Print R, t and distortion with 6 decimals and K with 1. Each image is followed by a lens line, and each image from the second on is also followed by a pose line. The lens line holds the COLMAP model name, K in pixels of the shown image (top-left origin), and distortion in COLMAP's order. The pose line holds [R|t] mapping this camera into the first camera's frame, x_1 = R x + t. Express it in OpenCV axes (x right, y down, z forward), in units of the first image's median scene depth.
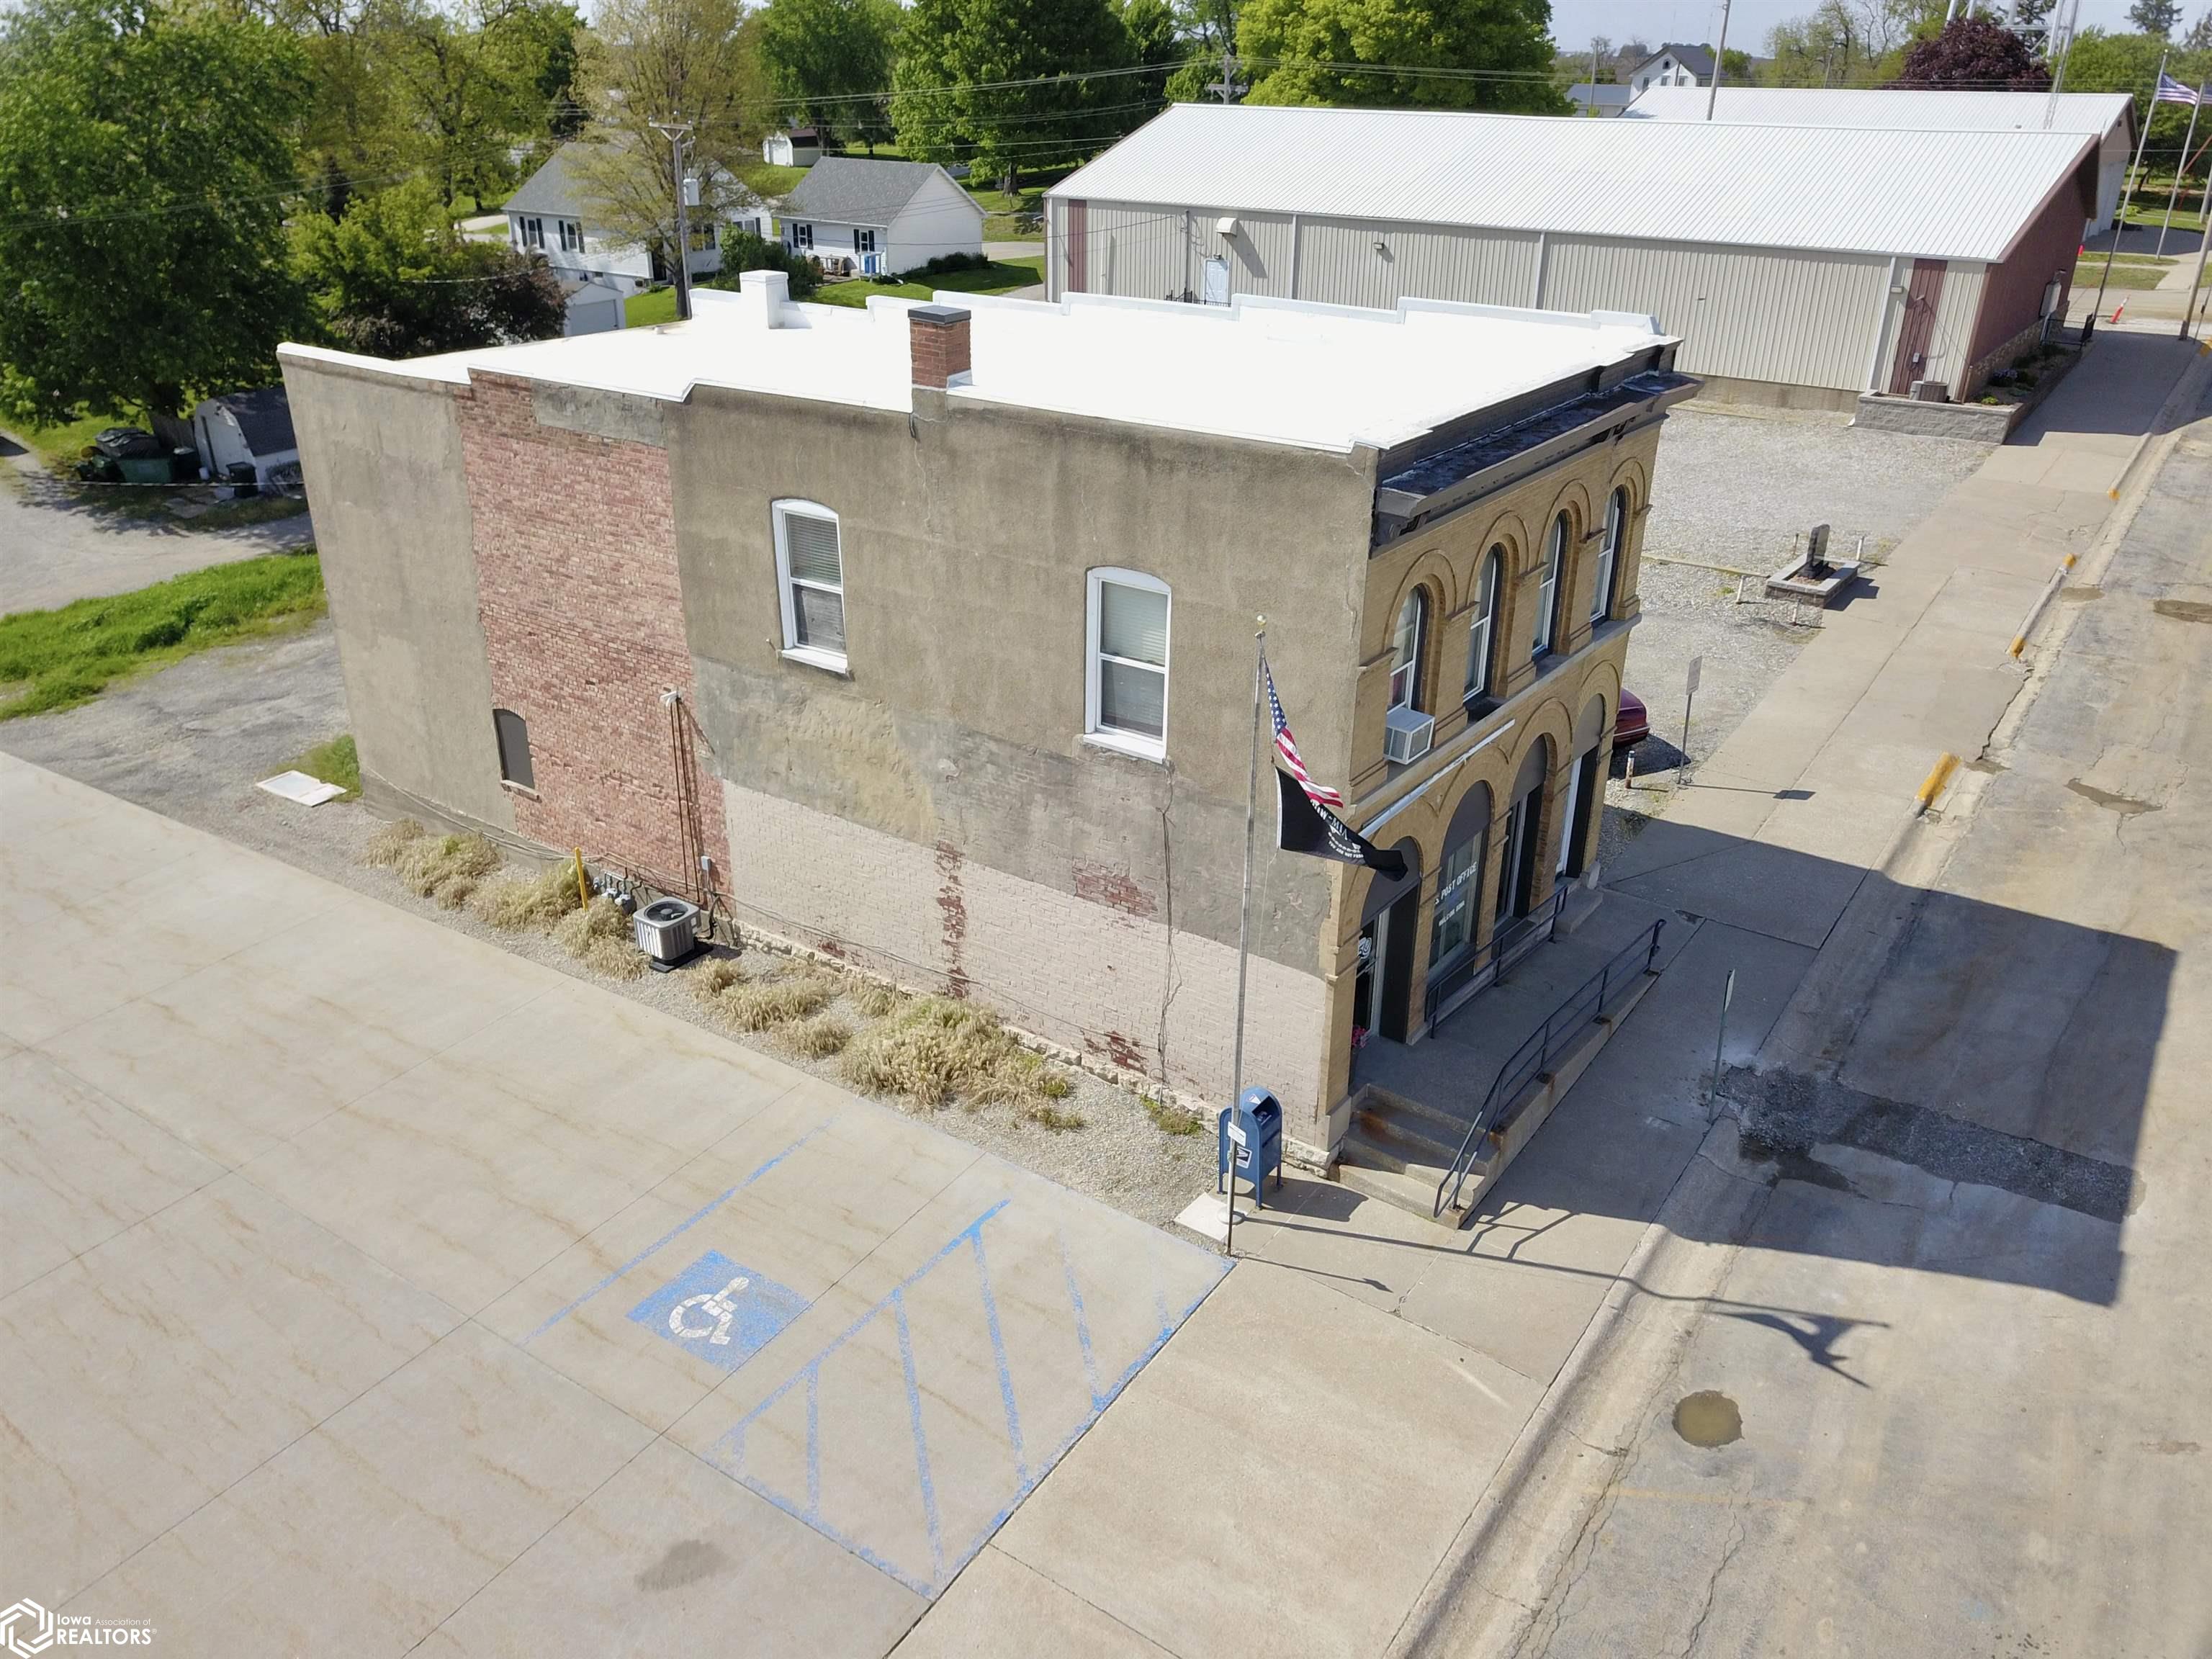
lens RADIAL K [[1678.1, 0, 1106.2], [0, 1678.1, 838.8], [0, 0, 1]] dist [0.030038, -0.069393]
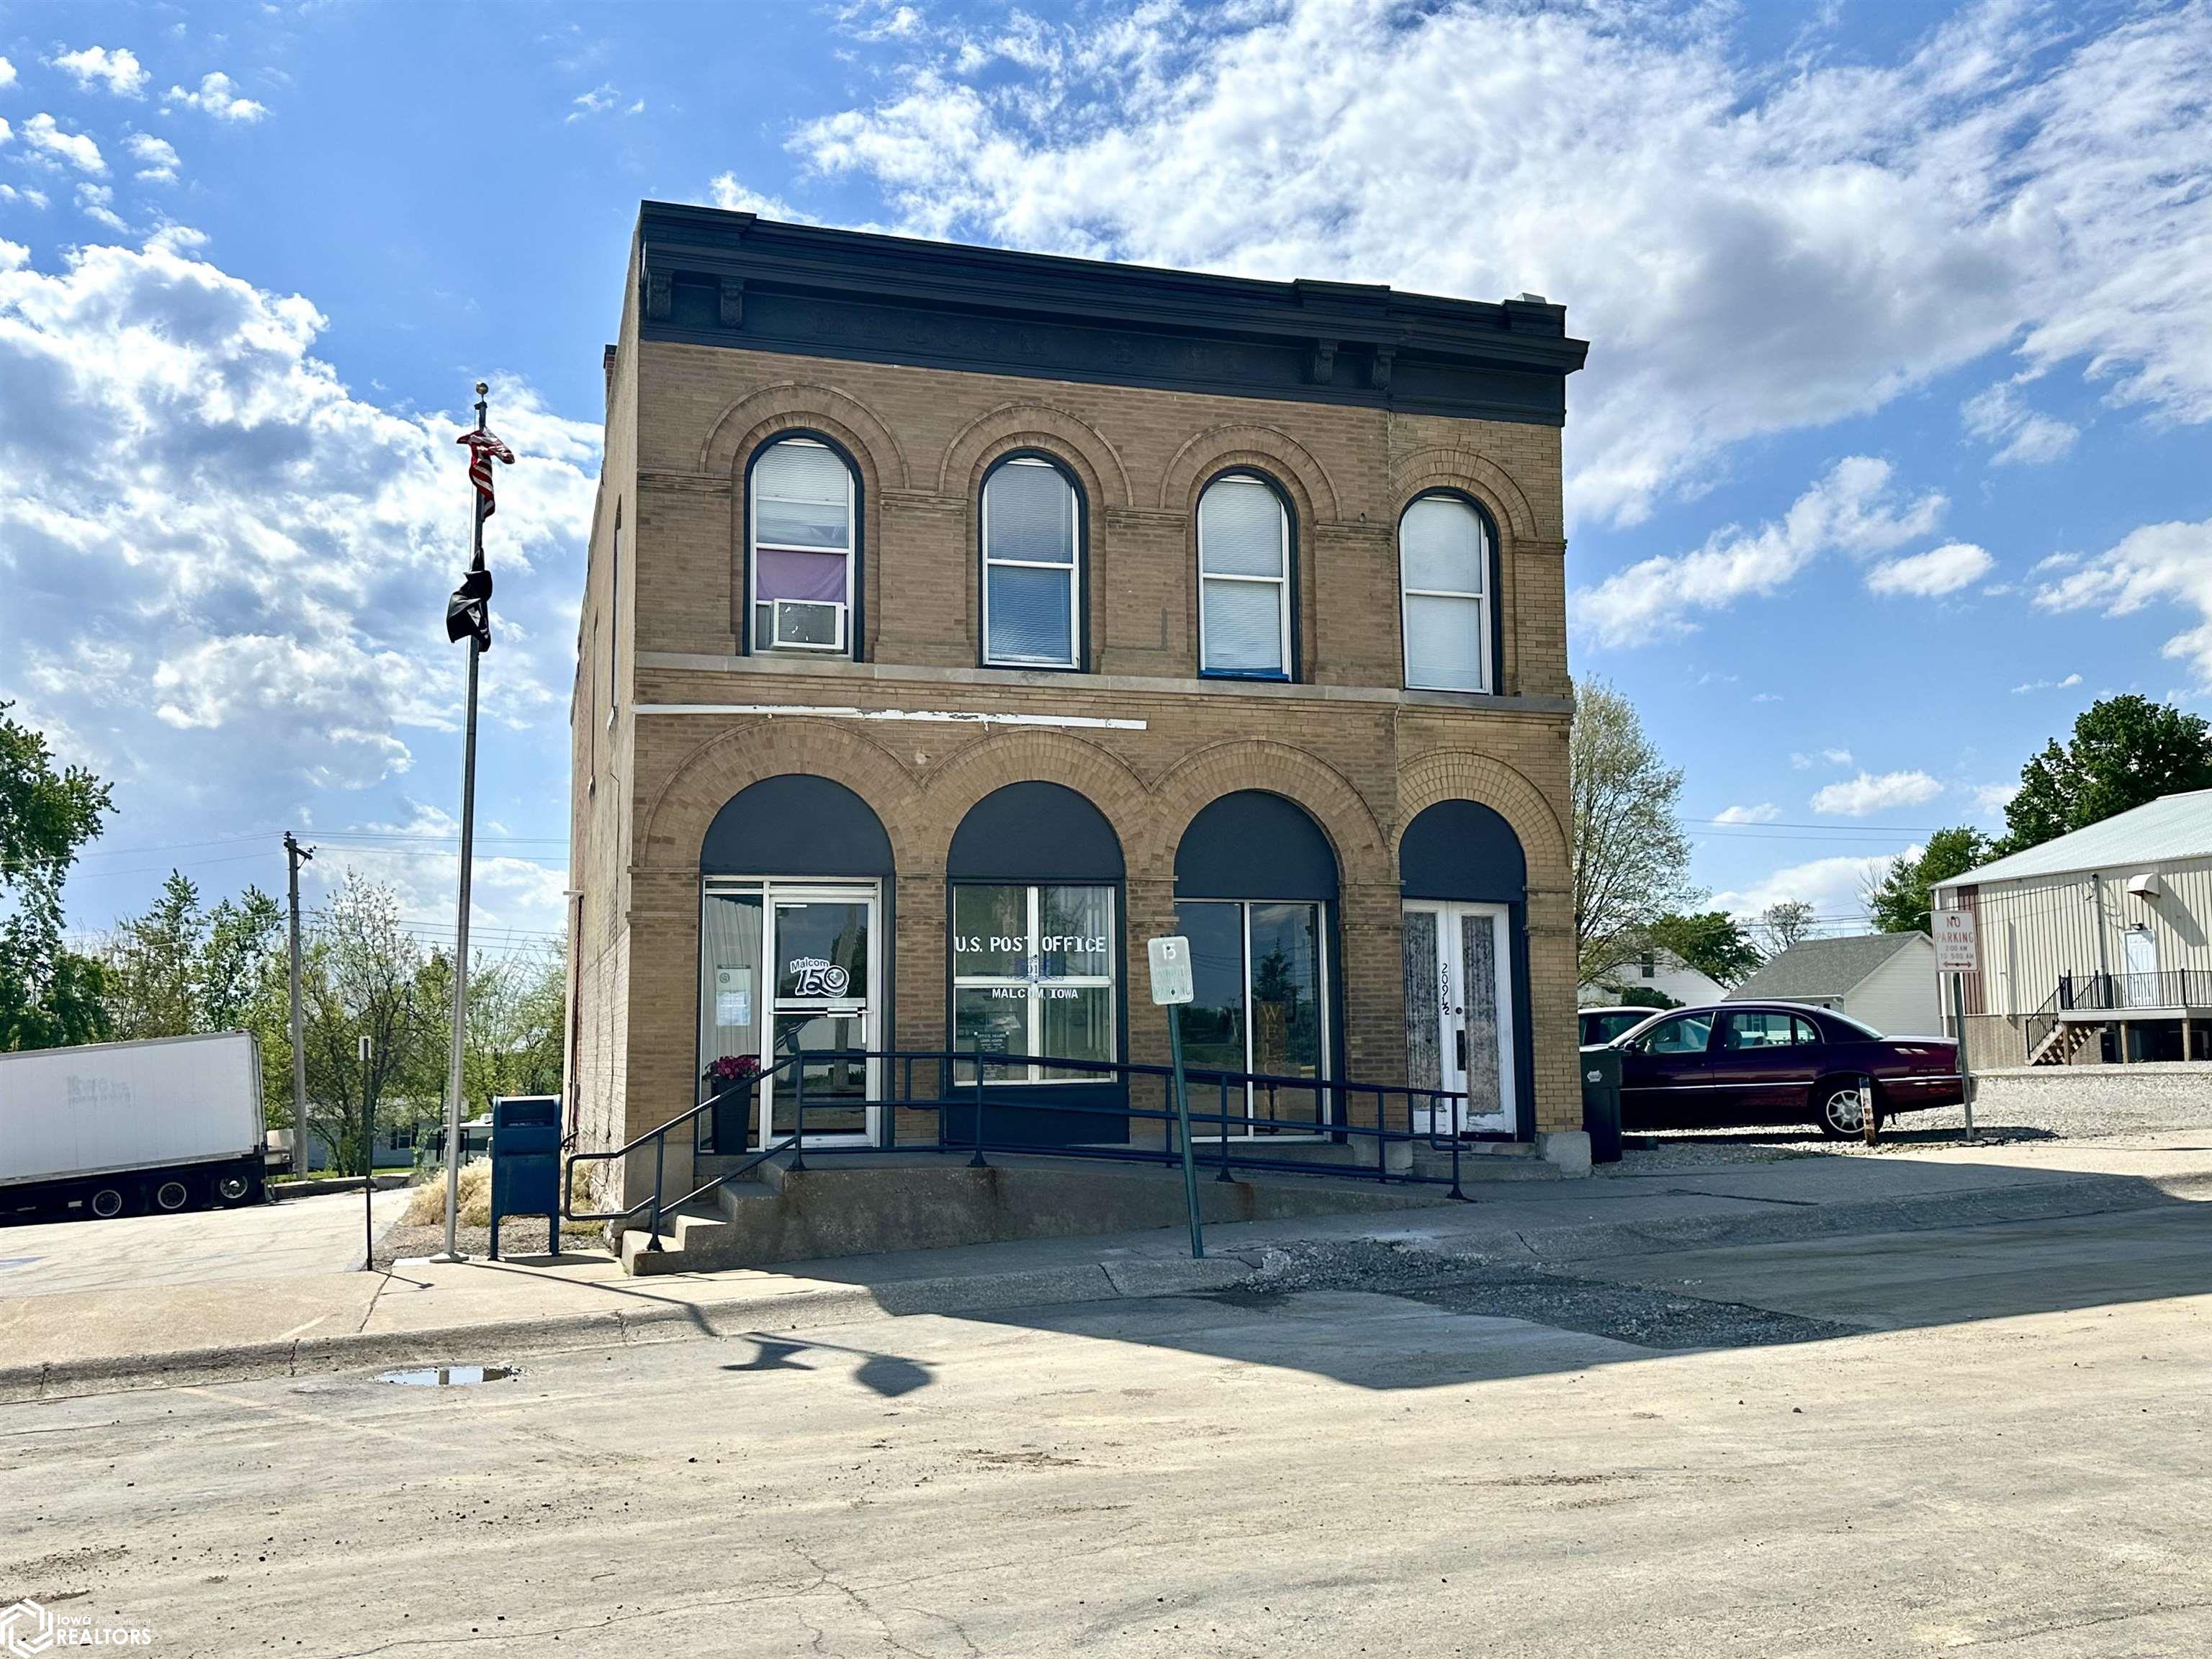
lens RADIAL K [[1901.6, 0, 1101.4], [0, 1901.6, 837.0], [0, 0, 1]] dist [0.090328, -0.000904]
pose [[0.789924, -0.088967, -0.606716, 0.667679], [-0.244760, 0.861439, -0.444989, 0.310106], [0.562238, 0.500007, 0.658696, 0.467257]]
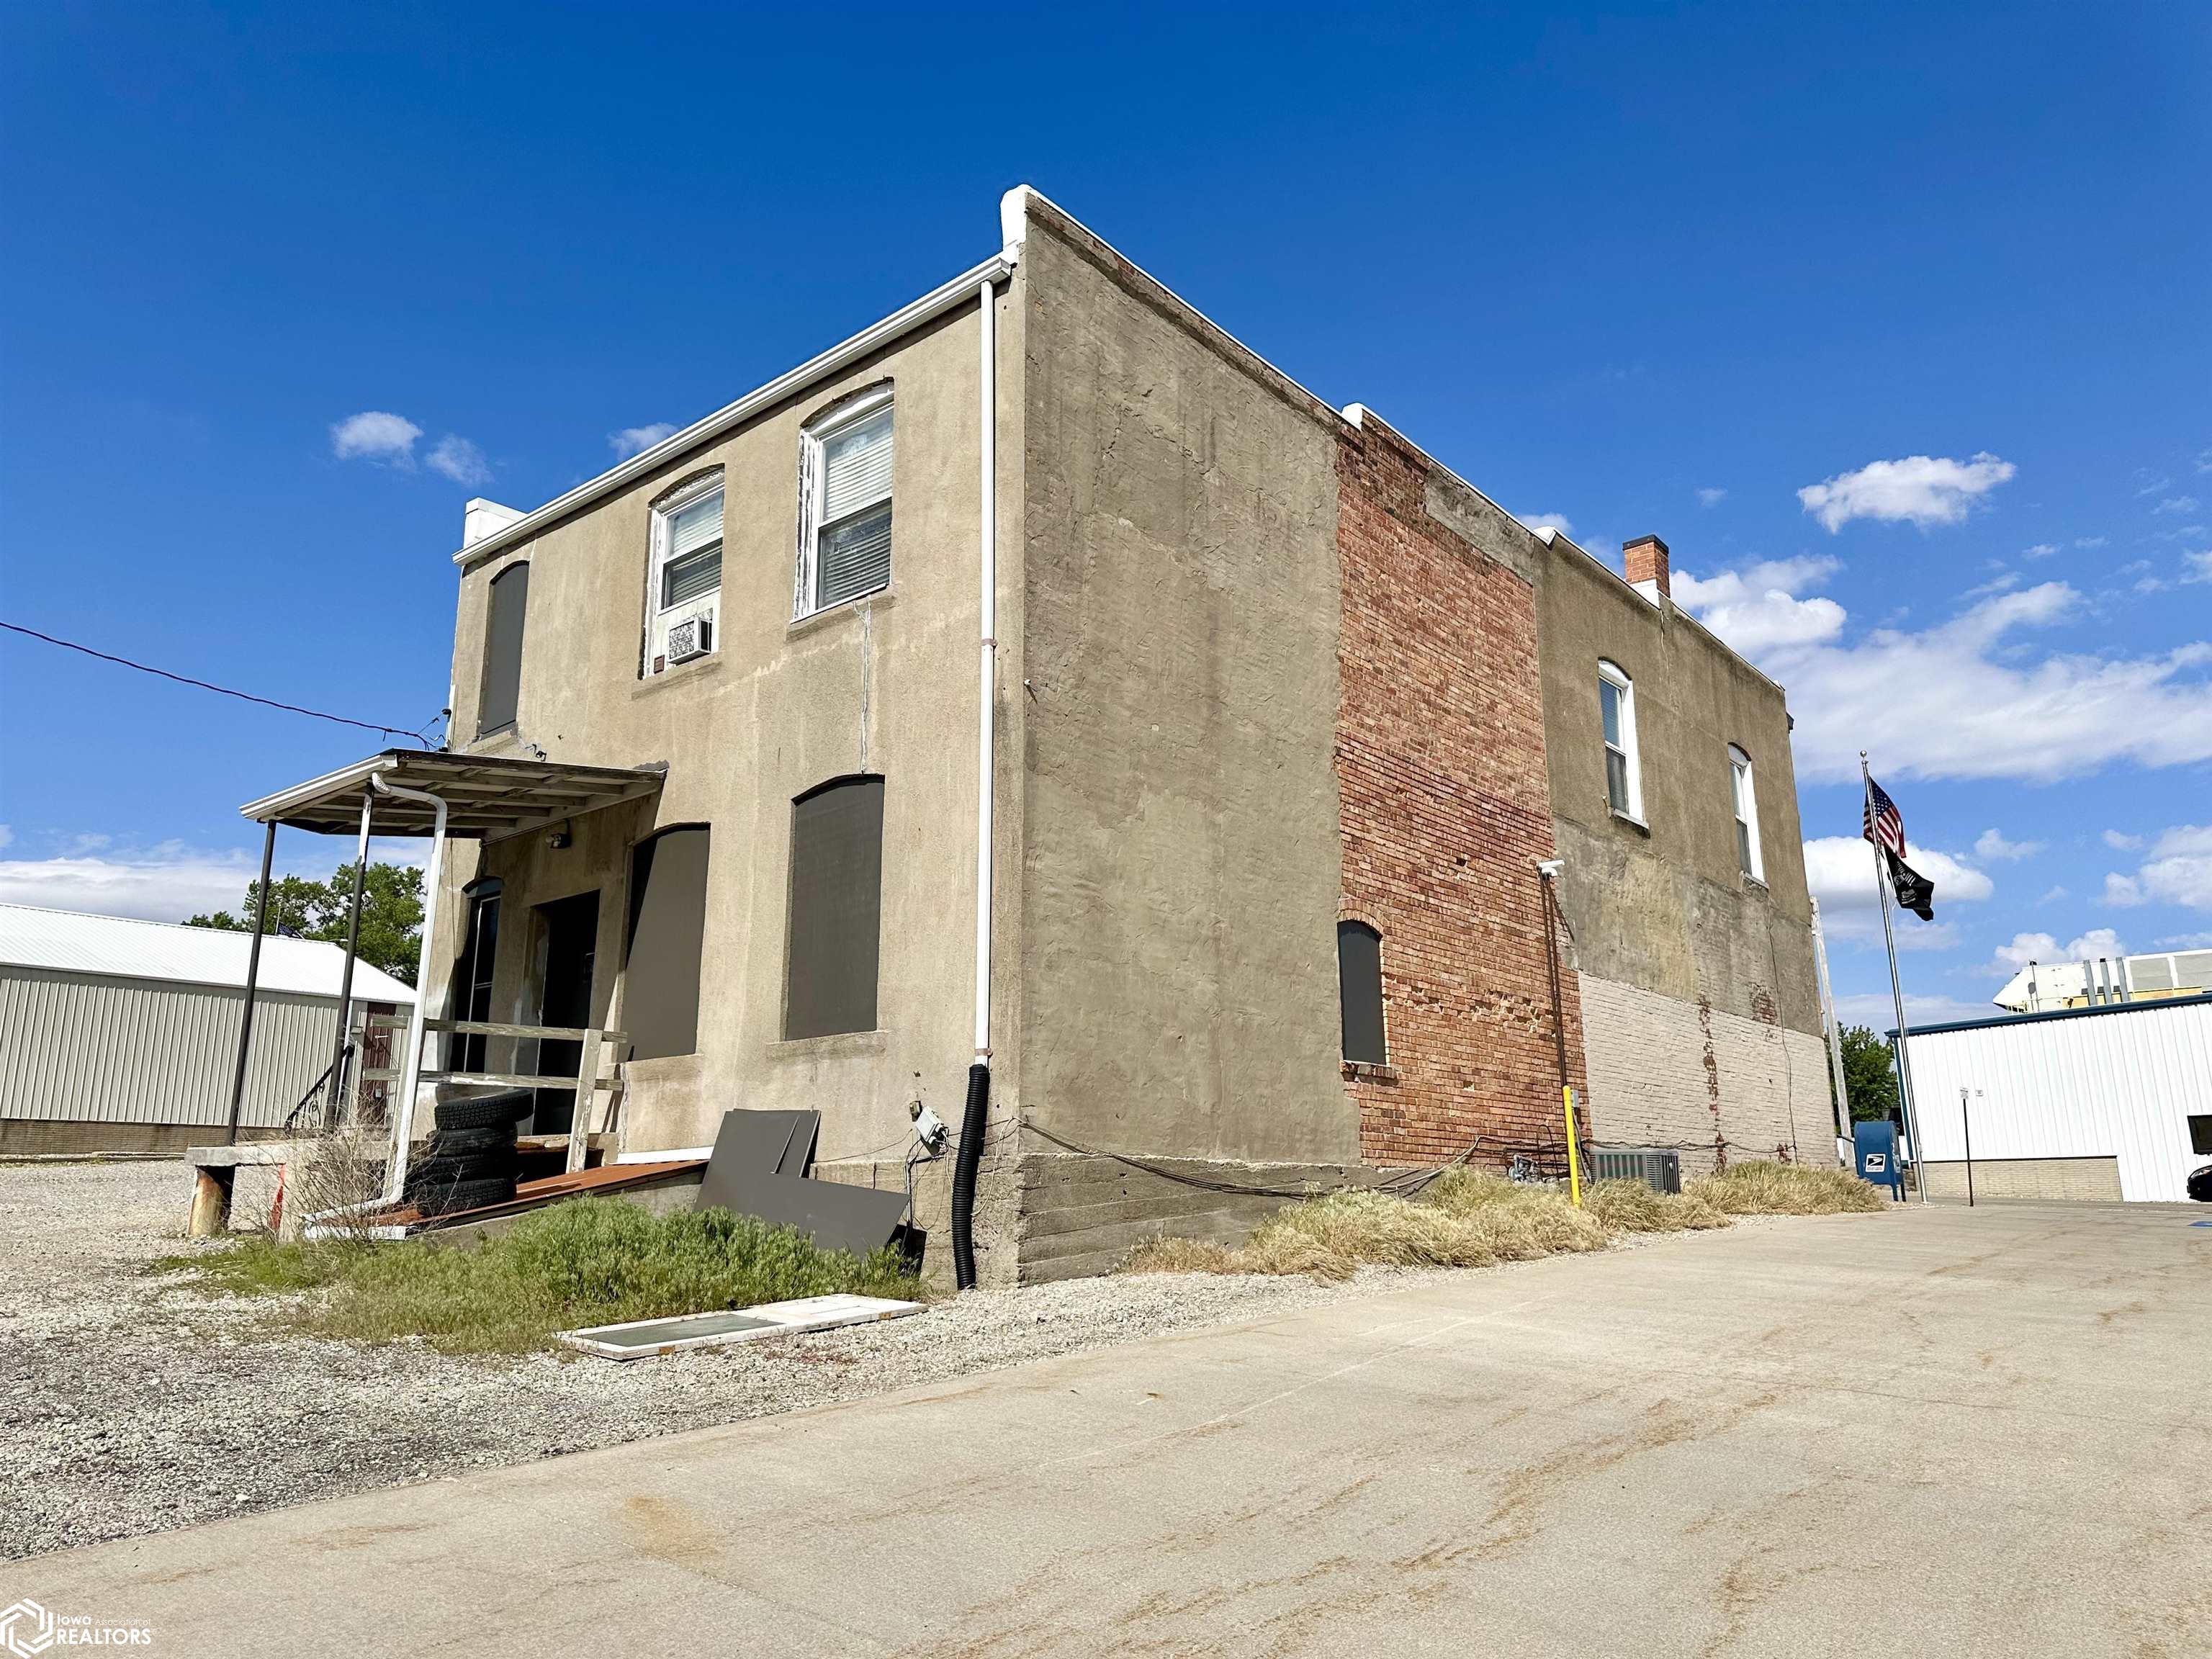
lens RADIAL K [[1511.5, 0, 1106.0], [0, 1511.5, 829.5], [0, 0, 1]] dist [0.170019, -0.180408]
pose [[0.074541, 0.224973, 0.971510, -1.046020], [0.432402, 0.870579, -0.234777, -0.021185], [-0.898595, 0.437583, -0.032385, 1.278585]]
